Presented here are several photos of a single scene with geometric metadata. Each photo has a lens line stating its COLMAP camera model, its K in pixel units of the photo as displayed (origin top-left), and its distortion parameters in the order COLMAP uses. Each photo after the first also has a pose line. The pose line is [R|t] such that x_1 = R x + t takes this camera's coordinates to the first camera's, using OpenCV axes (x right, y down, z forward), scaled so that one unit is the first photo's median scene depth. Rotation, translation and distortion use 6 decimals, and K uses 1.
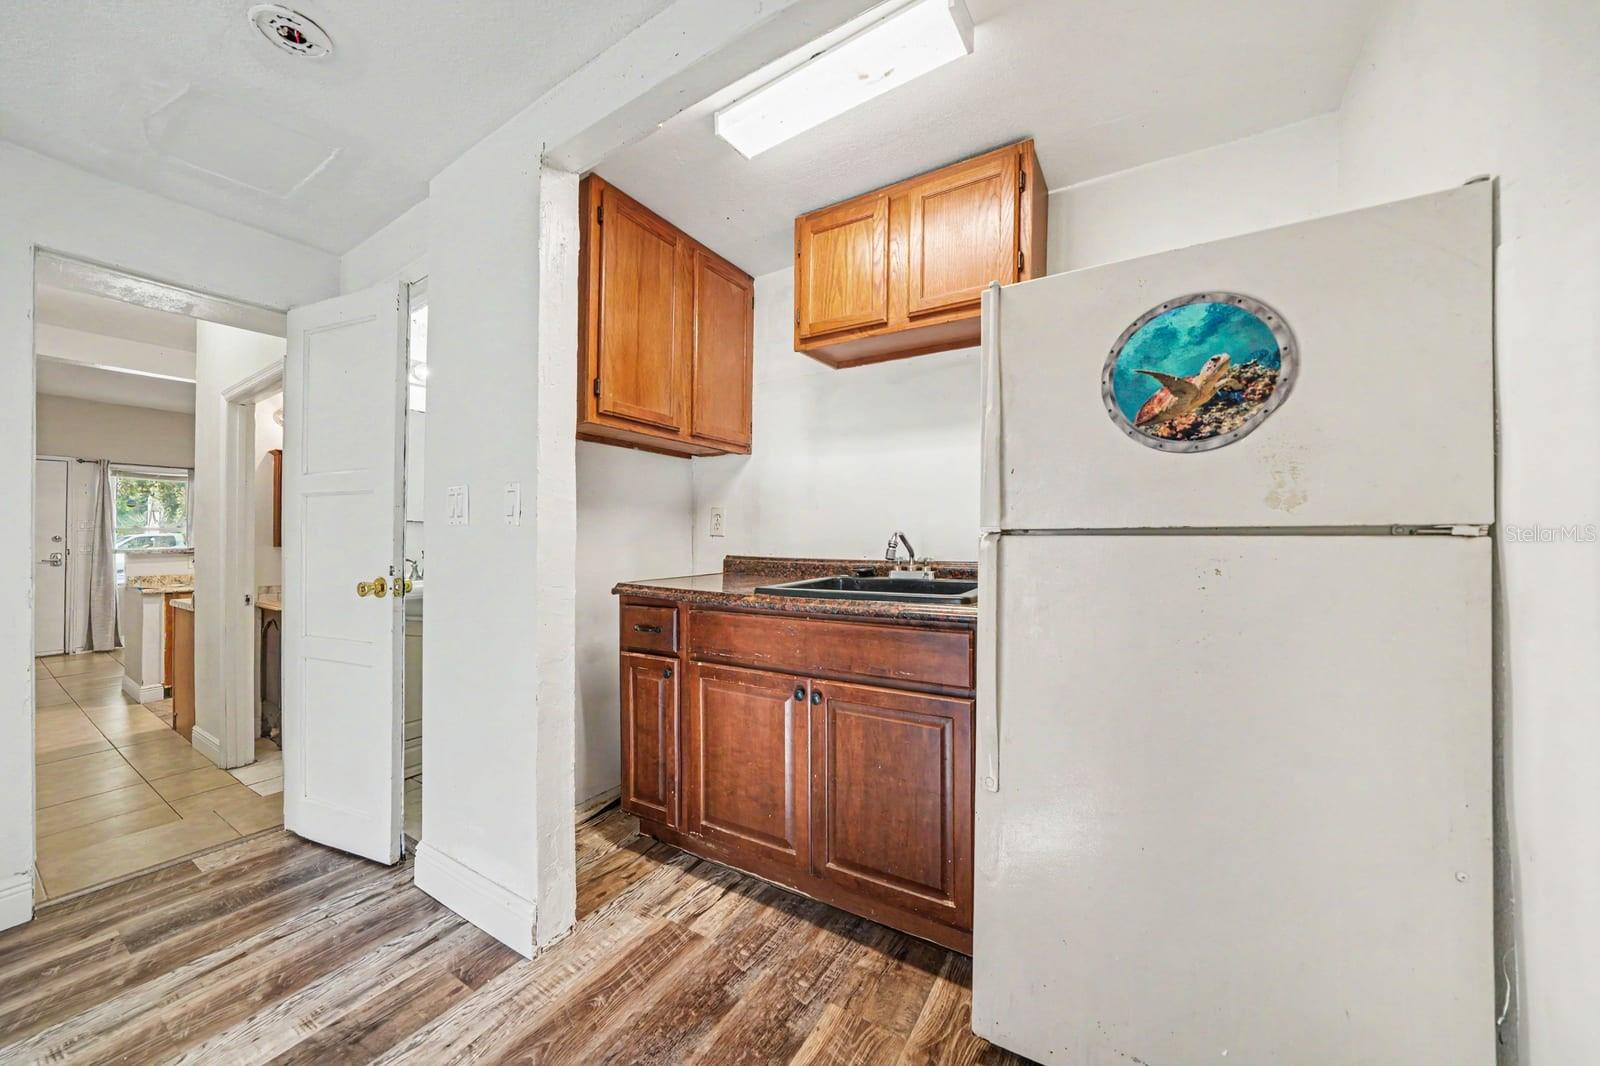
lens RADIAL K [[552.6, 0, 787.2], [0, 552.6, 532.1], [0, 0, 1]] dist [-0.002273, -0.000089]
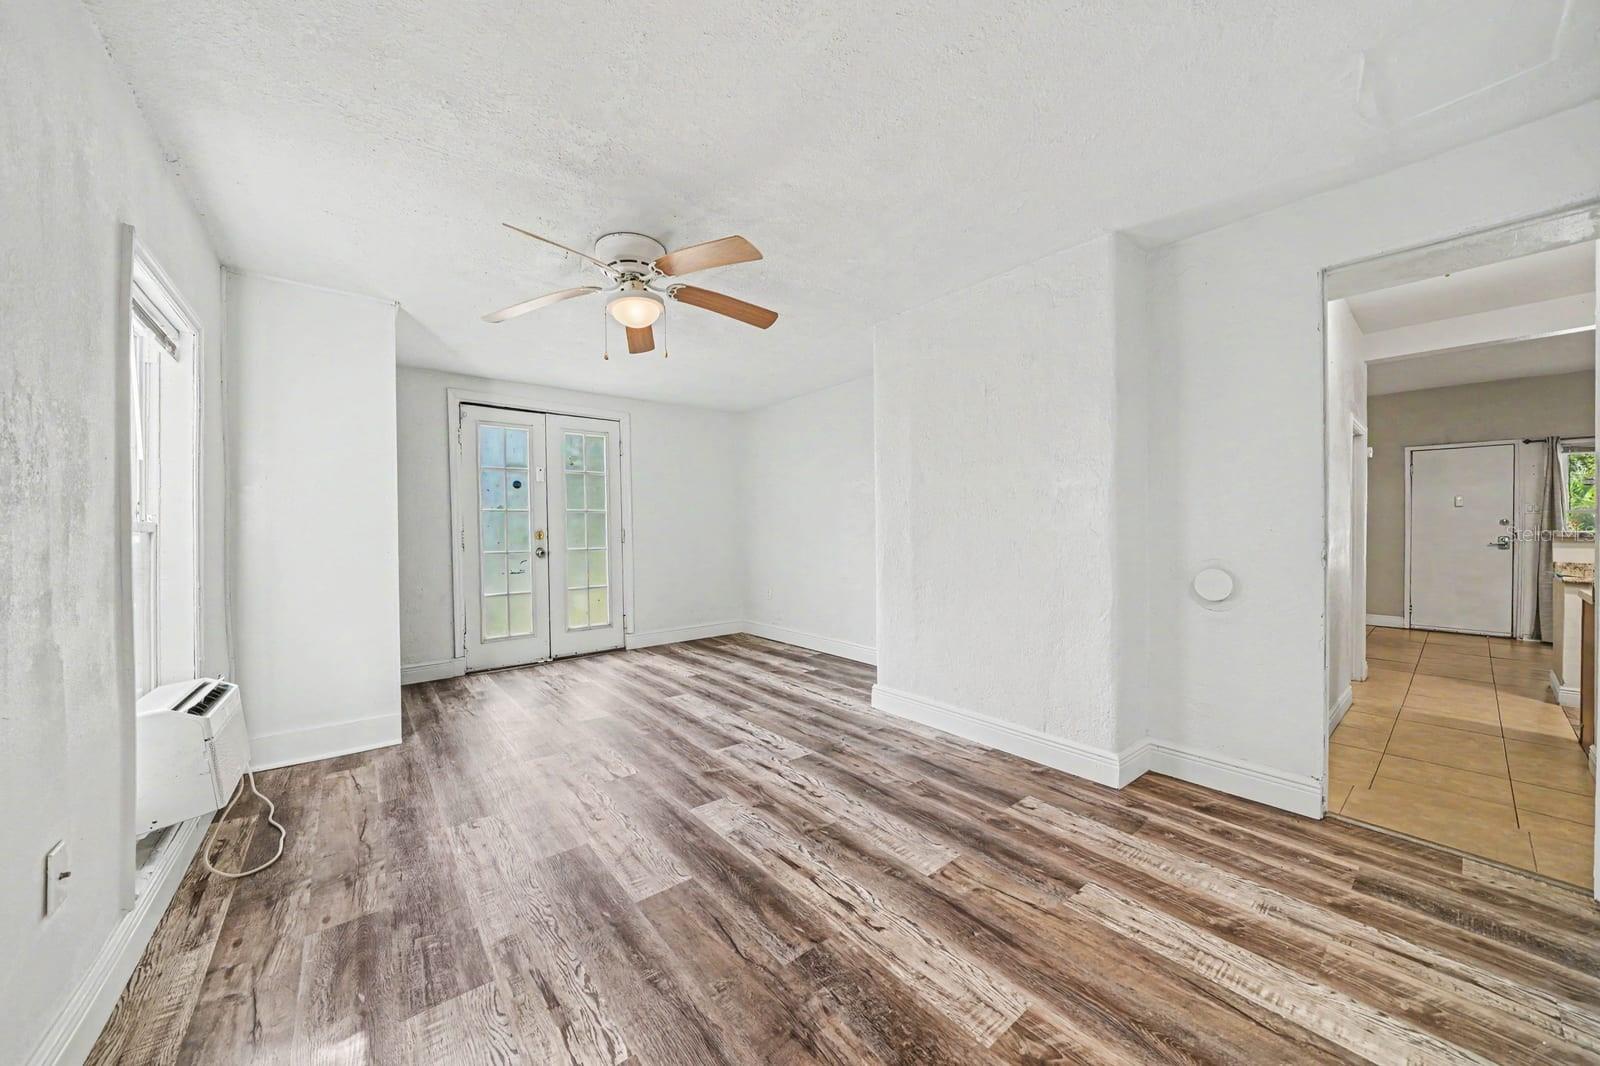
lens RADIAL K [[552.6, 0, 785.8], [0, 552.6, 532.6], [0, 0, 1]] dist [-0.002273, -0.000089]
pose [[-0.323230, 0.010767, -0.946259, 0.183016], [0.007771, 0.999932, 0.008723, 0.043110], [0.946288, -0.004534, -0.323292, 0.284077]]
